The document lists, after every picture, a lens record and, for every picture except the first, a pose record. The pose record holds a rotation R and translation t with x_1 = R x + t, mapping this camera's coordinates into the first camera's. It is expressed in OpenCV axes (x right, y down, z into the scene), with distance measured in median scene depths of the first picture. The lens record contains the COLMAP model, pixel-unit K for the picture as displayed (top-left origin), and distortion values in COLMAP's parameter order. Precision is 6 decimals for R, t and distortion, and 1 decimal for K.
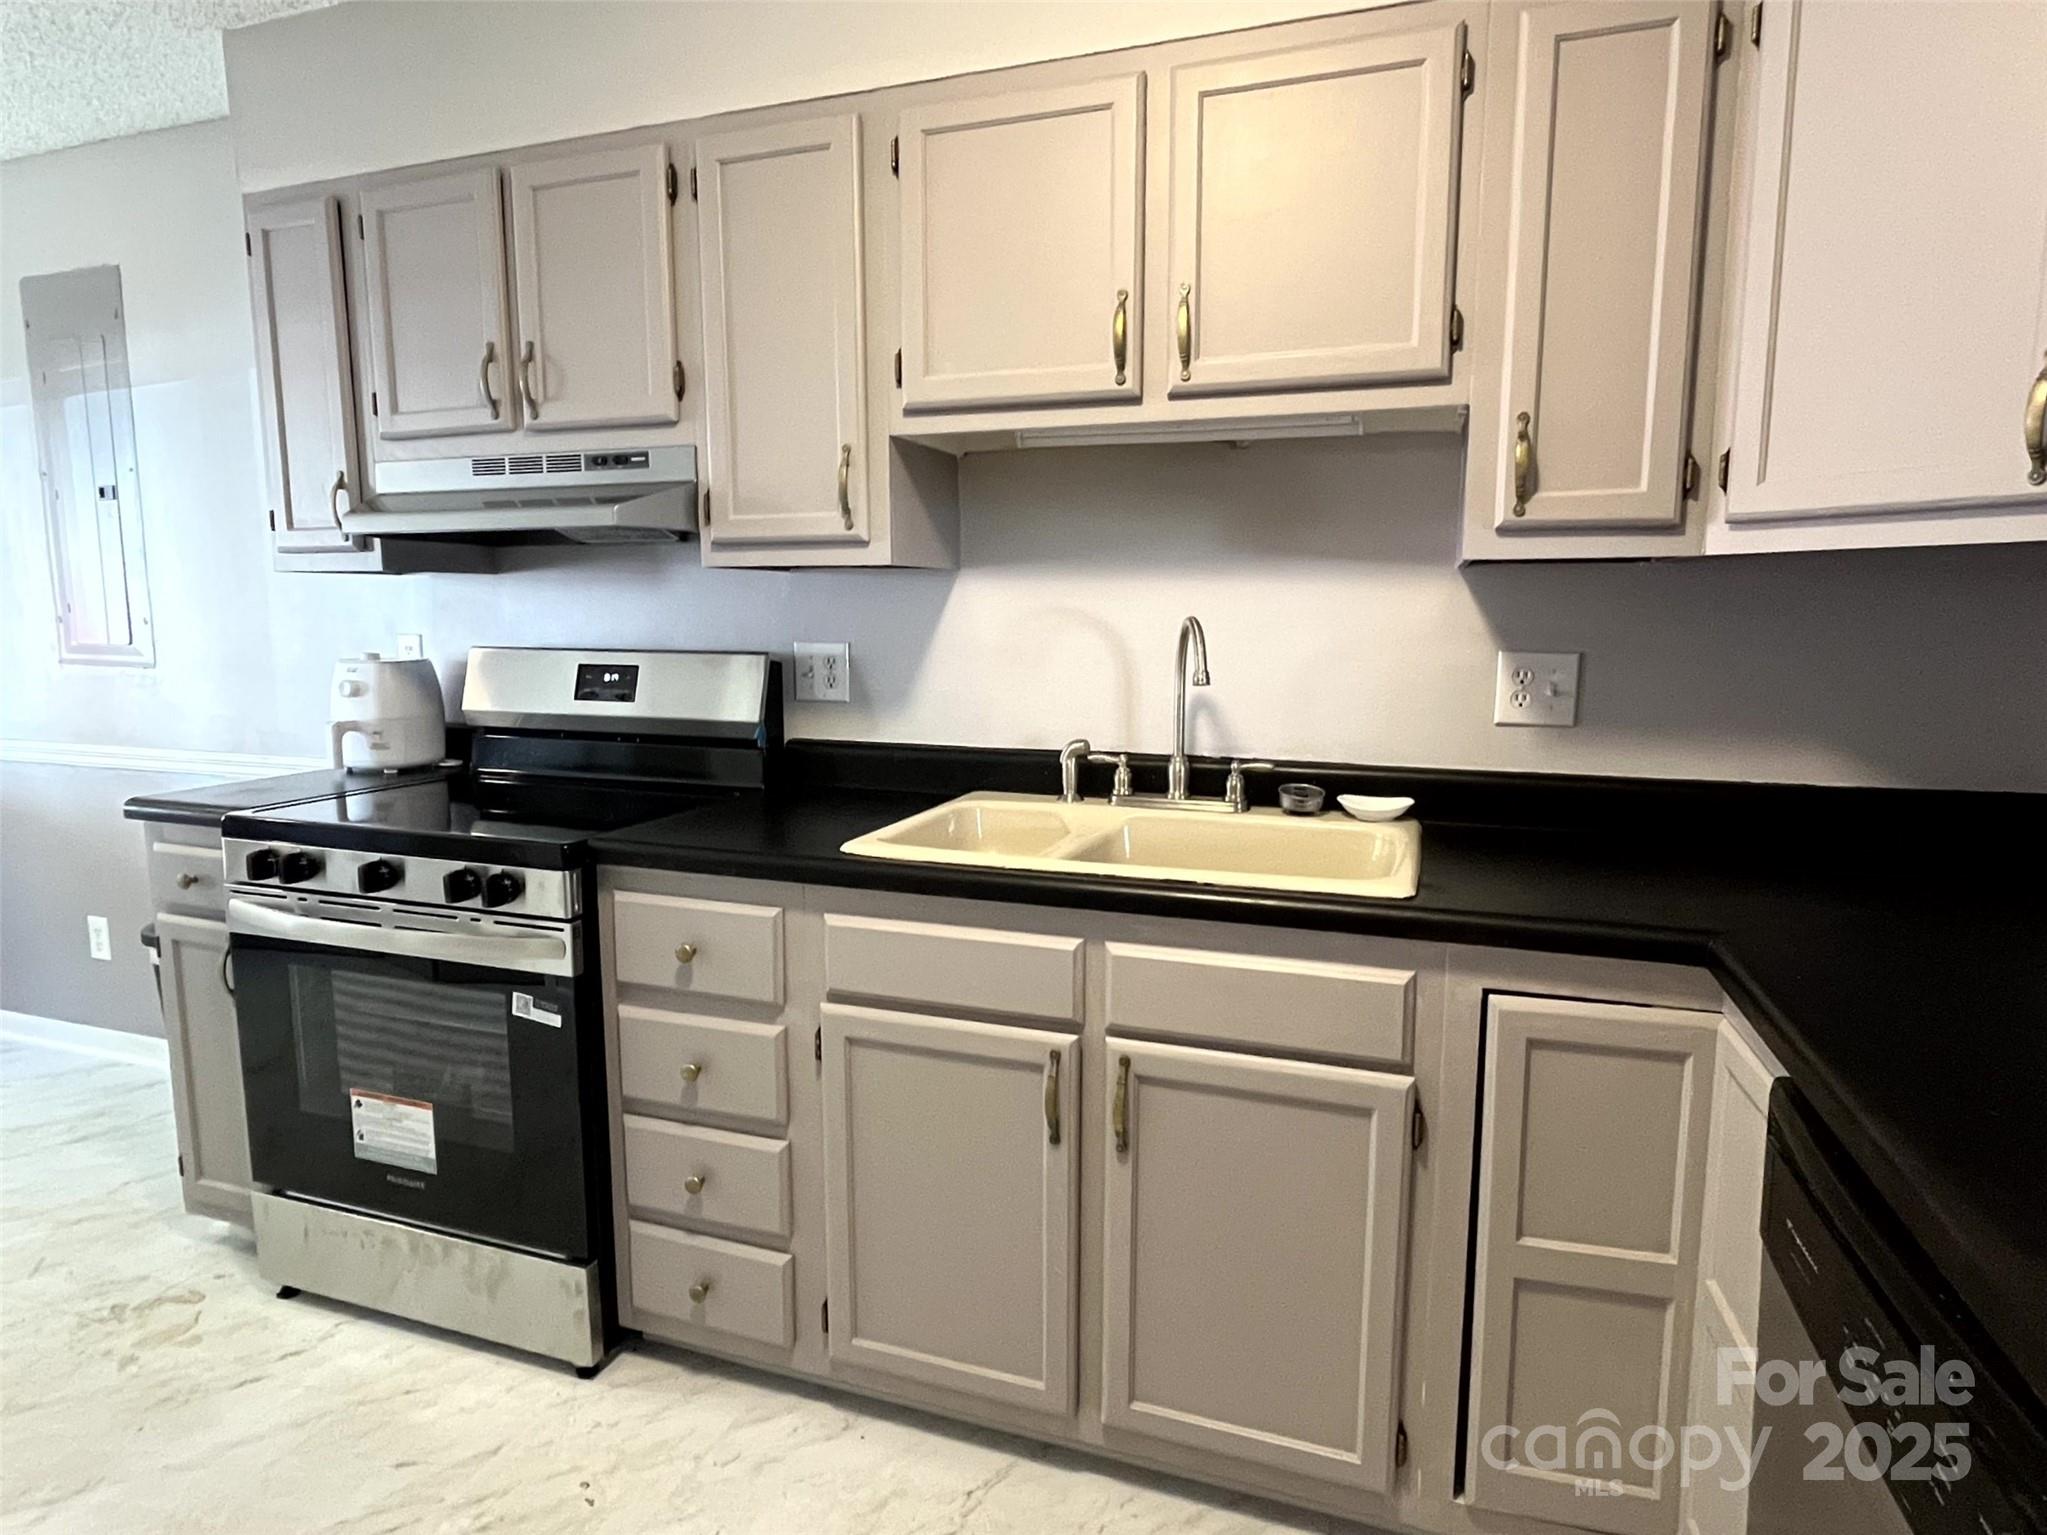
lens RADIAL K [[1159.6, 0, 1029.5], [0, 1159.6, 756.3], [0, 0, 1]] dist [-0.003064, -0.001849]
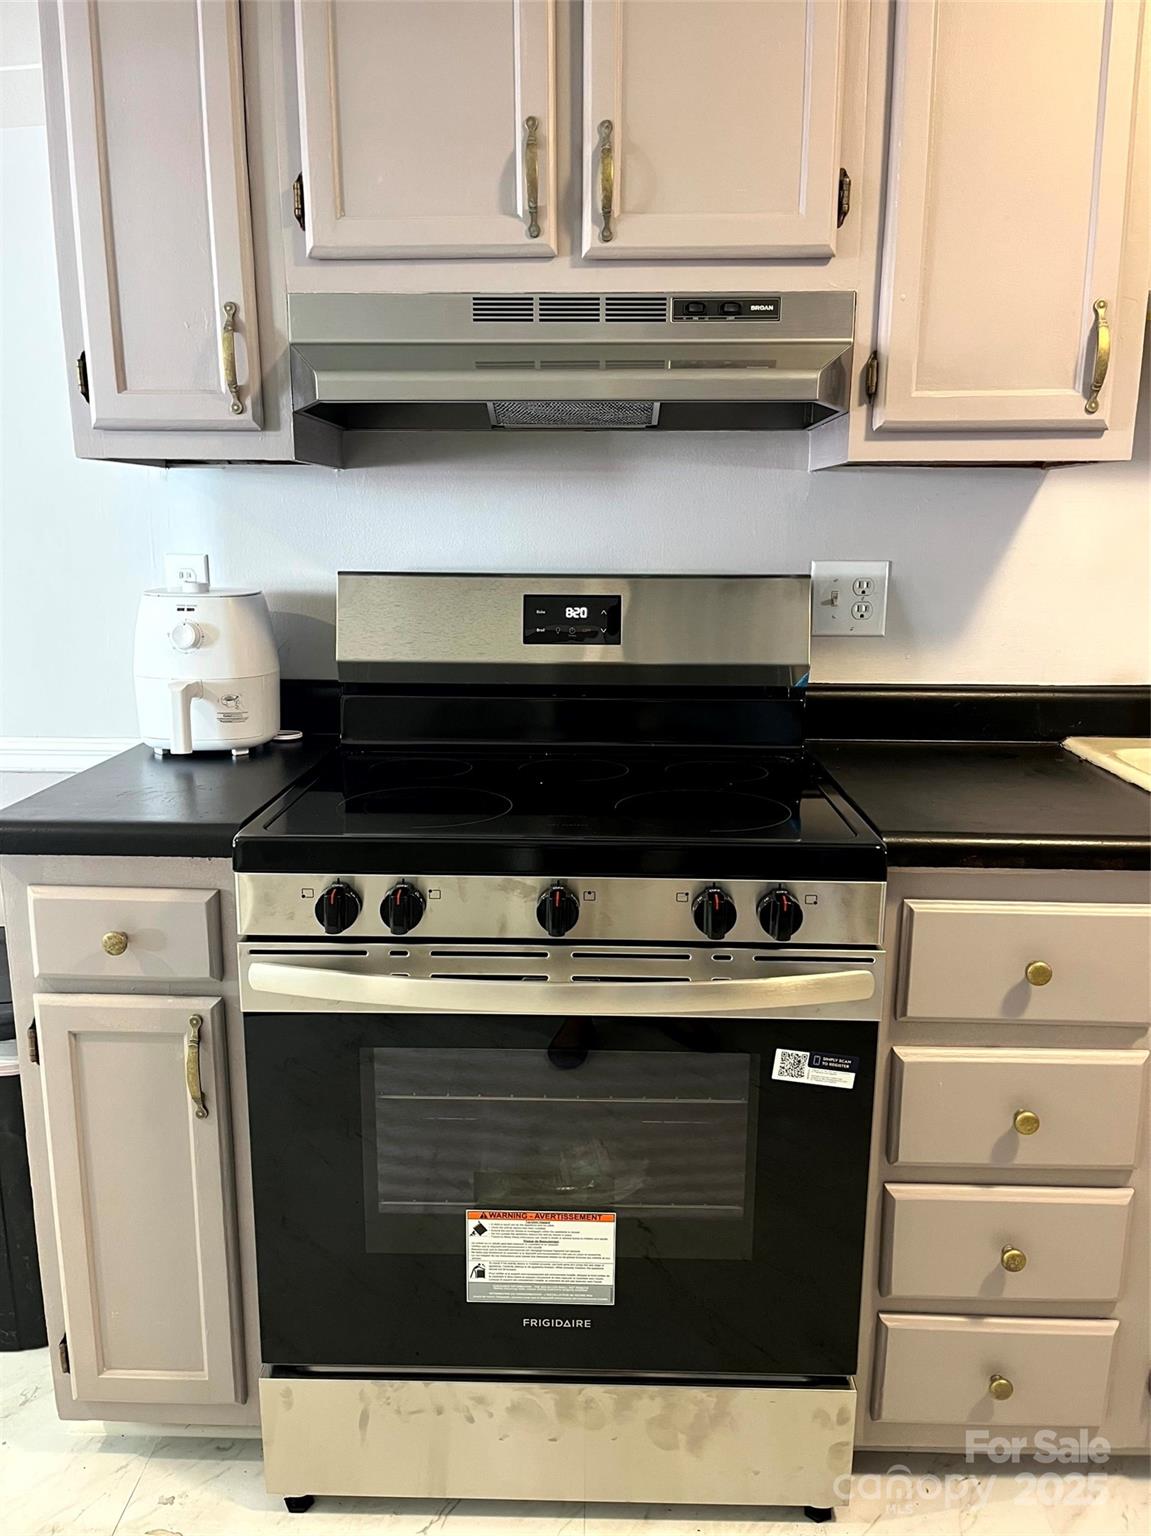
lens RADIAL K [[1159.2, 0, 579.4], [0, 1159.2, 784.3], [0, 0, 1]] dist [0.035081, -0.009123]
pose [[0.951611, -0.064864, 0.300382, -0.682598], [0.037334, 0.994632, 0.096504, -0.033741], [-0.305029, -0.080620, 0.948924, 0.314583]]
